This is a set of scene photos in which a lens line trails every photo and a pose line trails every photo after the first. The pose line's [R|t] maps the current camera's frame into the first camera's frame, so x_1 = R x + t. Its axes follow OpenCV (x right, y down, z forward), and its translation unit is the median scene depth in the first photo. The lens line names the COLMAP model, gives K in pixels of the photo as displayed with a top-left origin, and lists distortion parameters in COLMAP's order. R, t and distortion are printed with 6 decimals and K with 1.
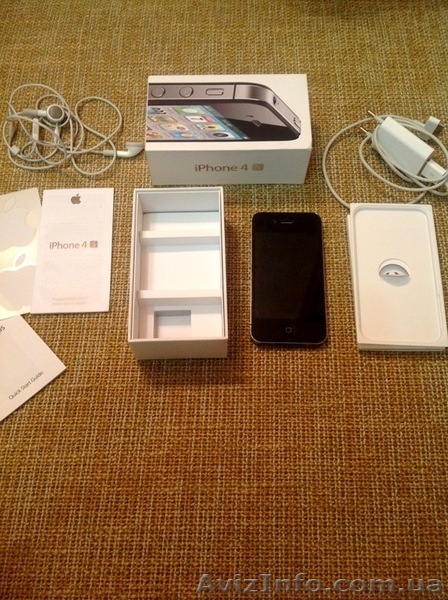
lens RADIAL K [[602.9, 0, 224.2], [0, 602.9, 300.7], [0, 0, 1]] dist [-0.142040, 0.000000]
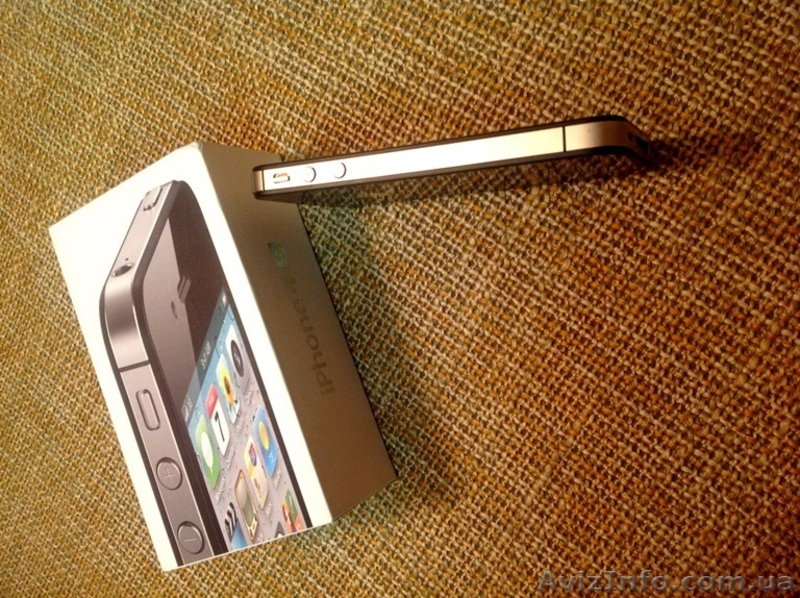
lens RADIAL K [[803.9, 0, 401.3], [0, 803.9, 291.1], [0, 0, 1]] dist [-0.142040, 0.000000]
pose [[-0.337016, -0.938733, 0.072120, -0.039385], [0.939122, -0.340617, -0.045060, -0.129735], [0.066864, 0.052543, 0.996378, 0.452395]]
